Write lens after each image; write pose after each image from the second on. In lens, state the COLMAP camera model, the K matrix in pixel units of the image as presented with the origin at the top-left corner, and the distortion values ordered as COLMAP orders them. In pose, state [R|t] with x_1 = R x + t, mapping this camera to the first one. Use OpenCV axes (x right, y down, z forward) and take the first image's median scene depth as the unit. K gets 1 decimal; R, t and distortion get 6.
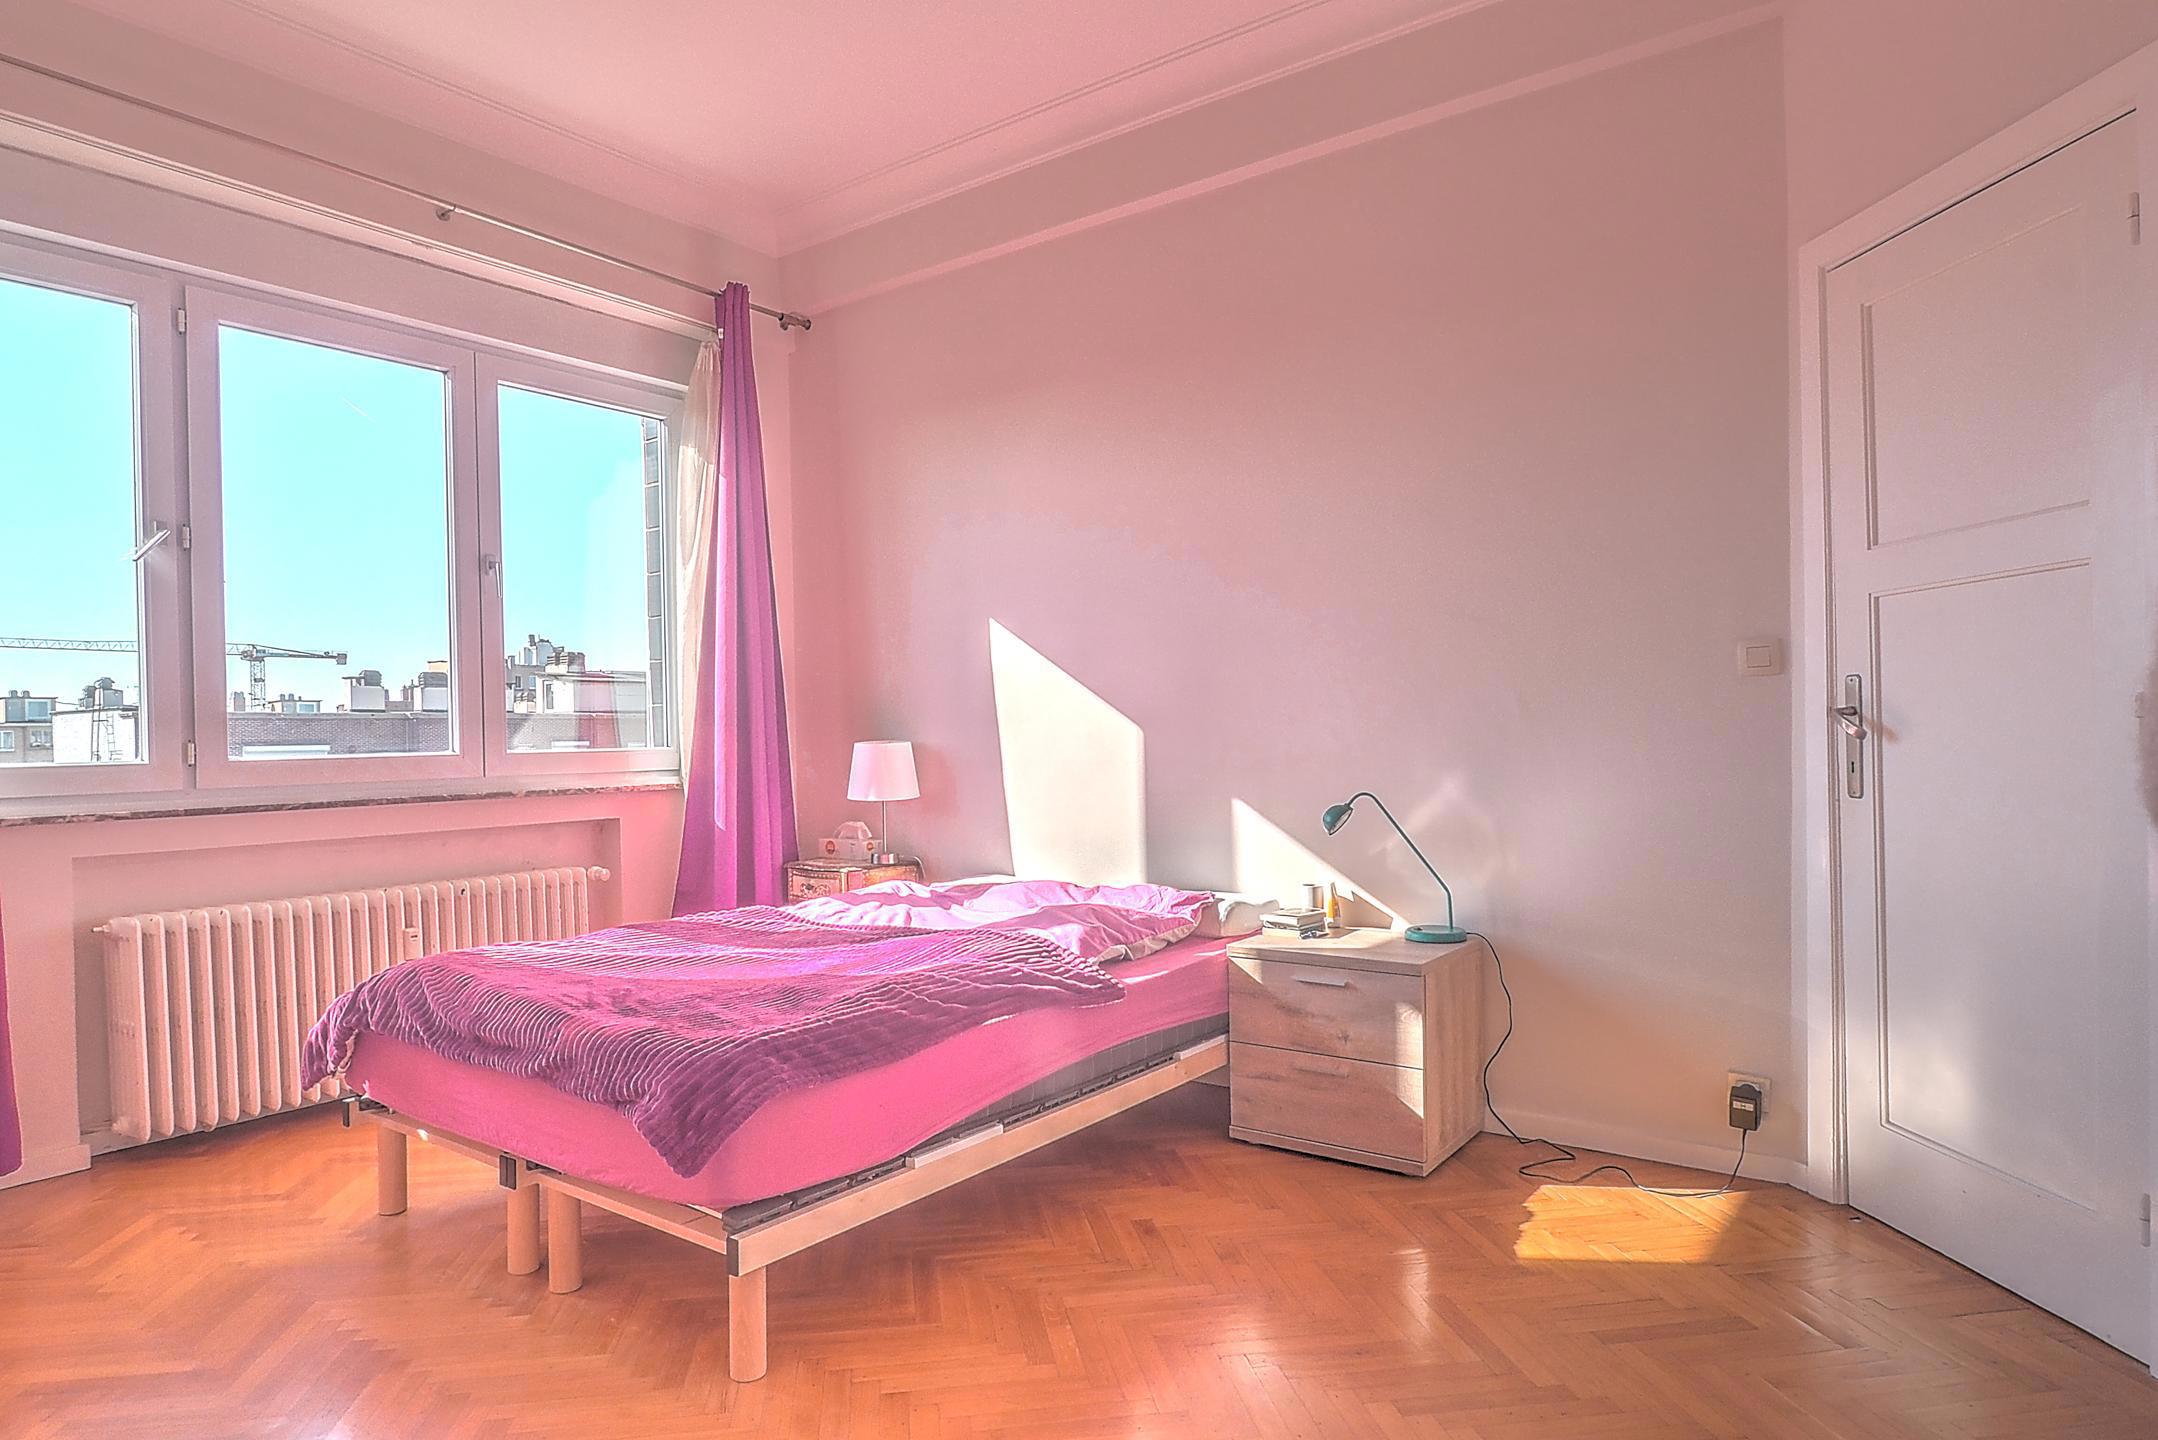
lens RADIAL K [[1243.0, 0, 1079.0], [0, 1243.0, 720.0], [0, 0, 1]] dist [-0.083414, -0.000164]
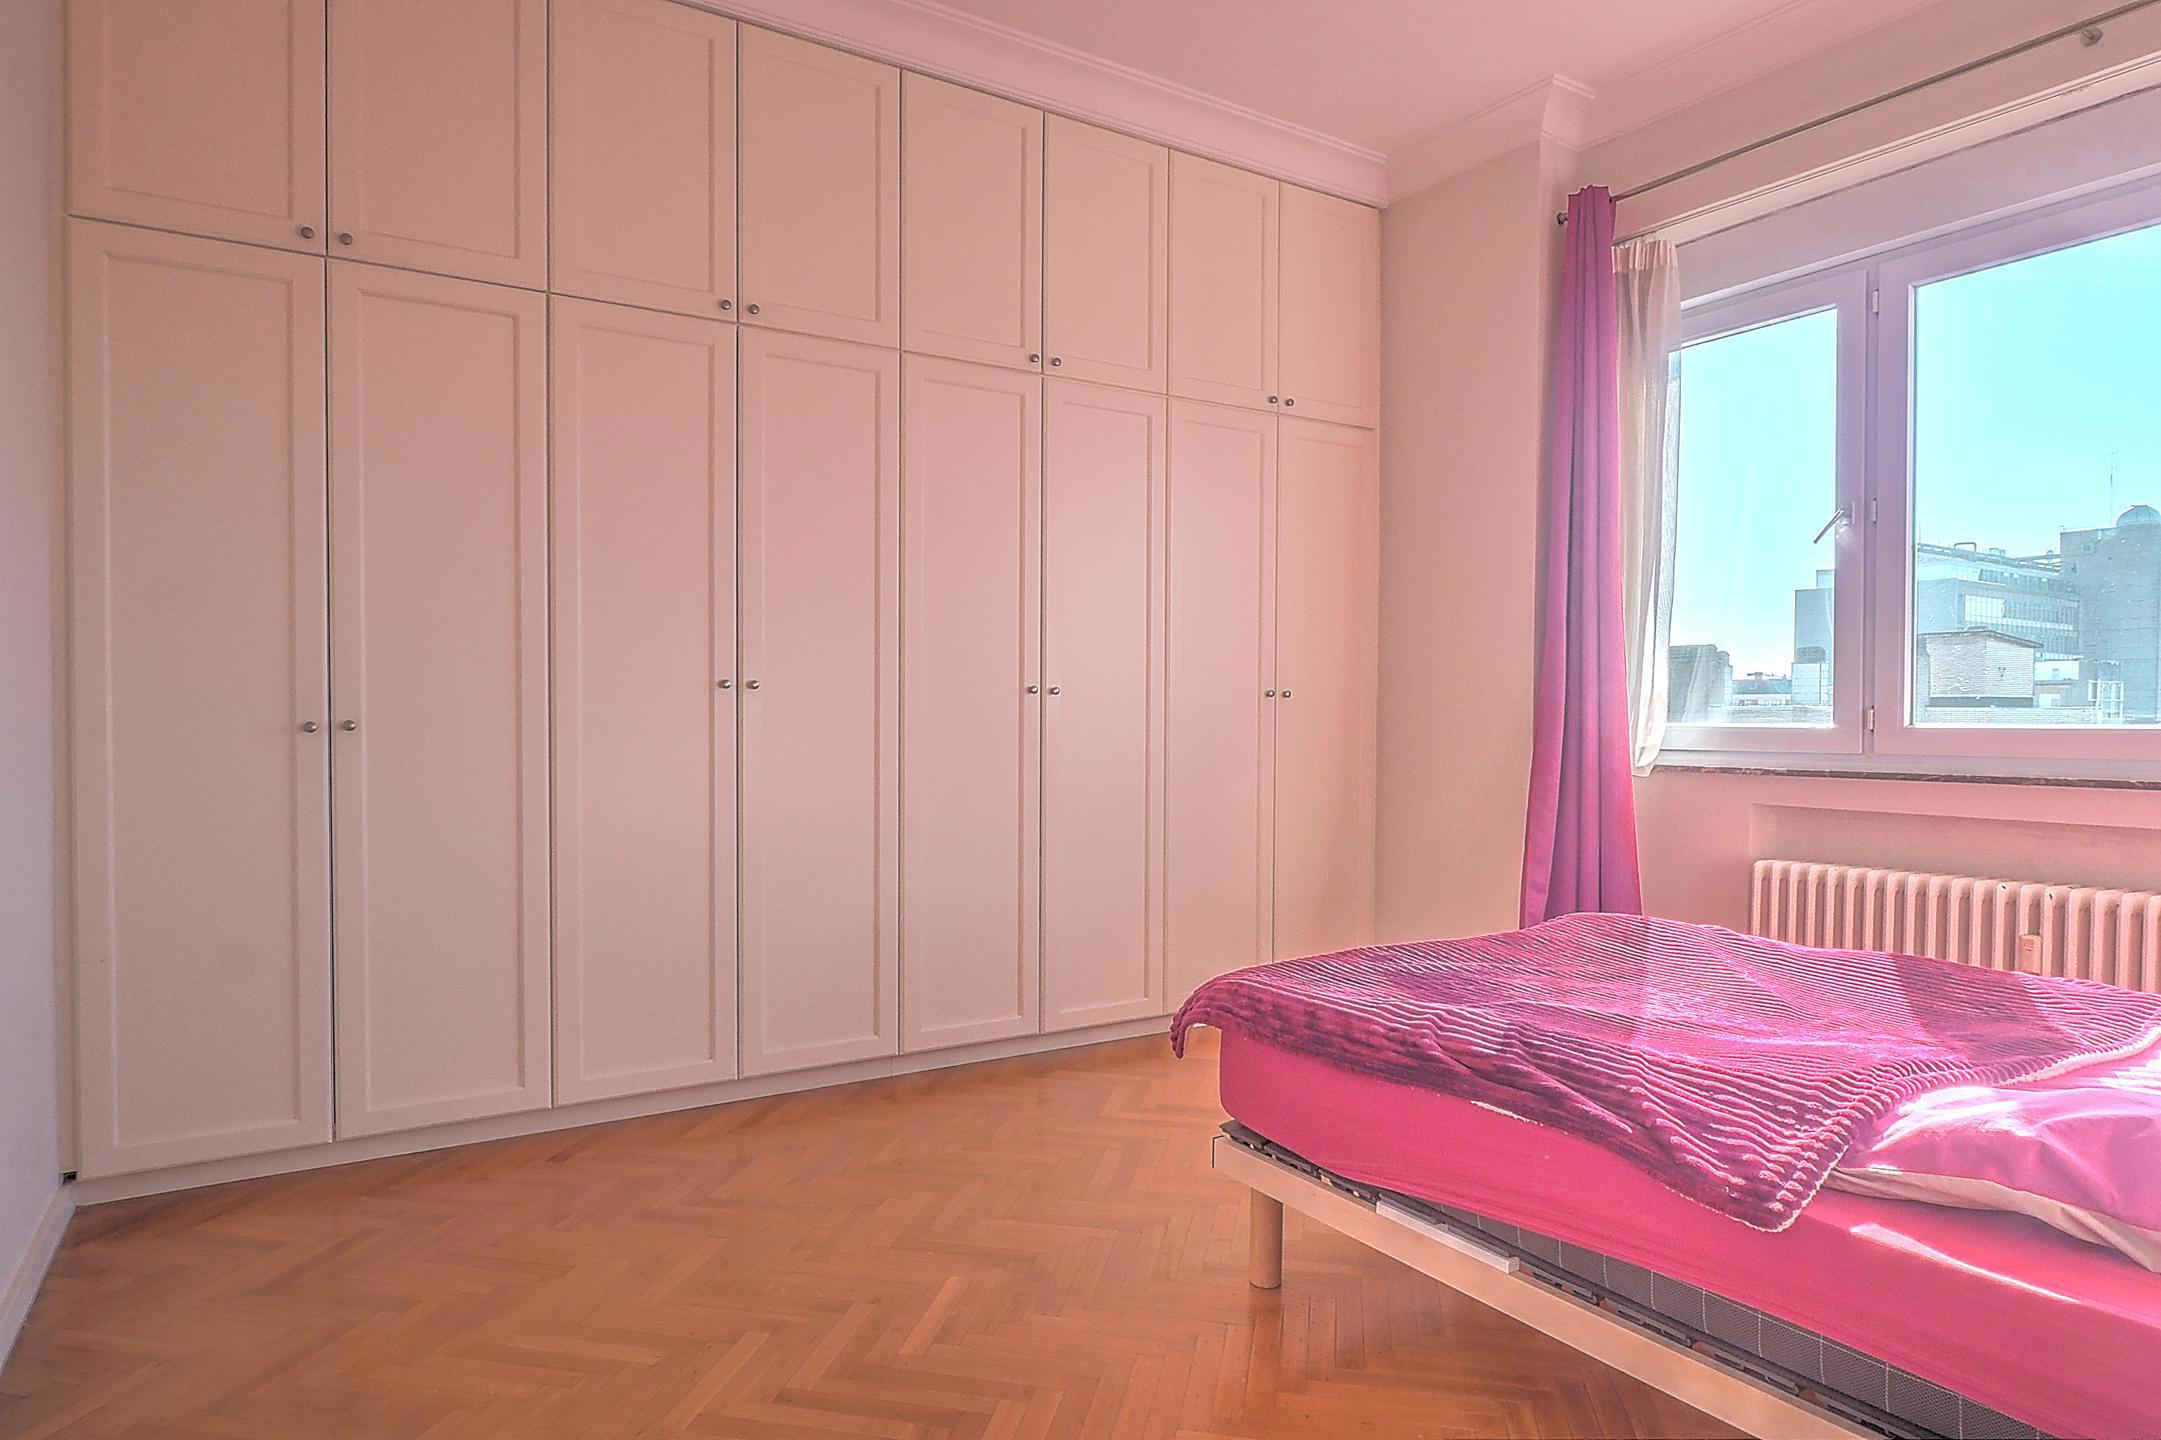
lens RADIAL K [[1244.7, 0, 1080.5], [0, 1244.7, 720.0], [0, 0, 1]] dist [-0.083414, -0.000164]
pose [[-0.360122, 0.025009, -0.932570, 0.490591], [0.011391, 0.999684, 0.022411, -0.002542], [0.932836, -0.002552, -0.360293, 0.743585]]
